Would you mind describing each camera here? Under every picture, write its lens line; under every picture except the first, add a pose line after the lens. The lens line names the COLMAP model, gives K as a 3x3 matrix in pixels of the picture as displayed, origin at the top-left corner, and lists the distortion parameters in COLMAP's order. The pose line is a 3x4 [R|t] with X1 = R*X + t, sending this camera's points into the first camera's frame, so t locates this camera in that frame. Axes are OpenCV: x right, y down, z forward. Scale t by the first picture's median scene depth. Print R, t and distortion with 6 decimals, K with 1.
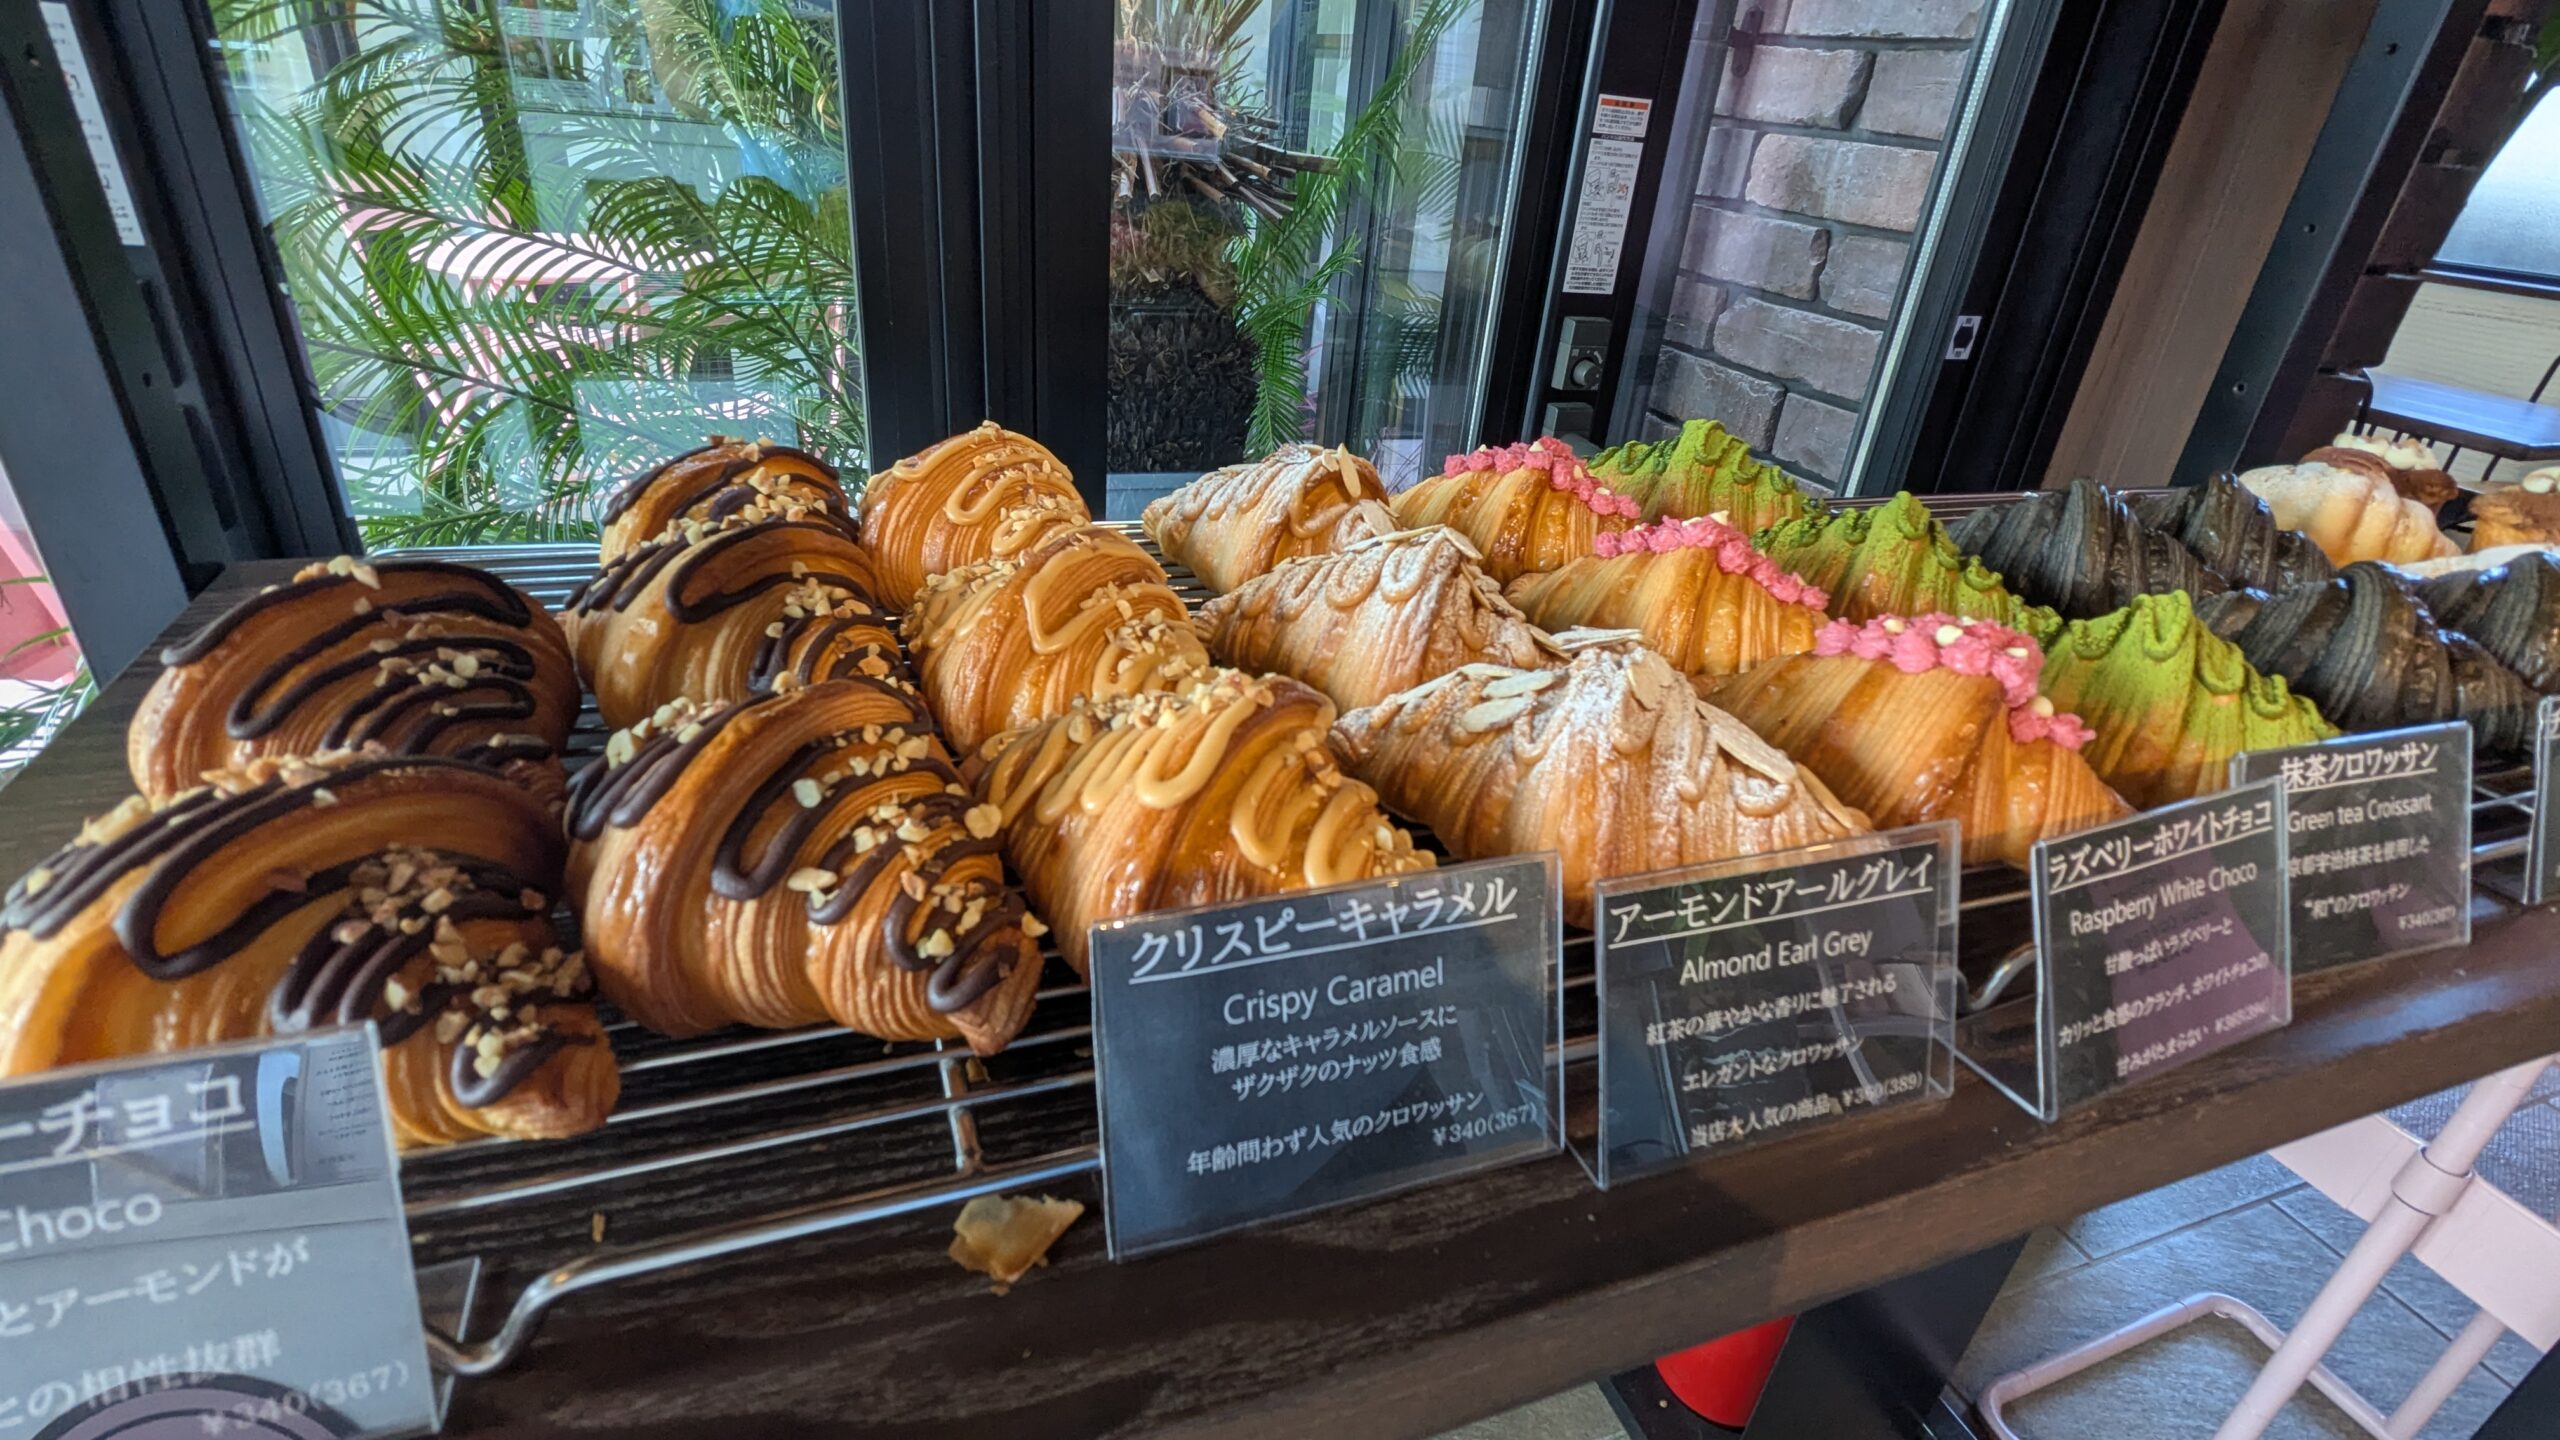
lens RADIAL K [[1194.0, 0, 1284.5], [0, 1194.0, 721.6], [0, 0, 1]] dist [0.000179, 0.000922]
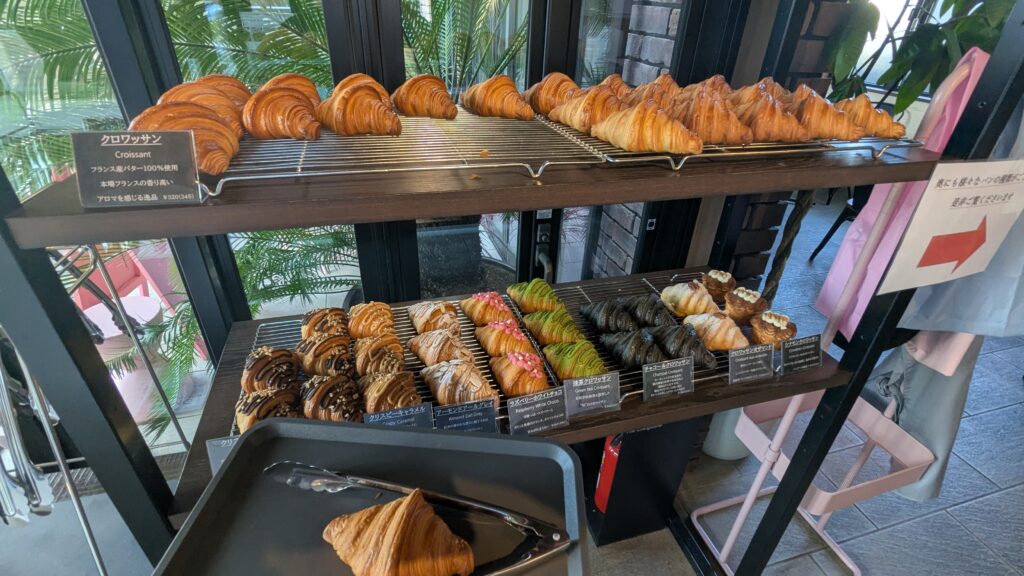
lens RADIAL K [[477.6, 0, 512.5], [0, 477.6, 288.6], [0, 0, 1]] dist [0.000179, 0.000922]
pose [[0.996142, -0.002481, -0.087726, 0.839611], [0.007022, 0.998649, 0.051492, -0.626659], [0.087480, -0.051909, 0.994813, -1.558438]]
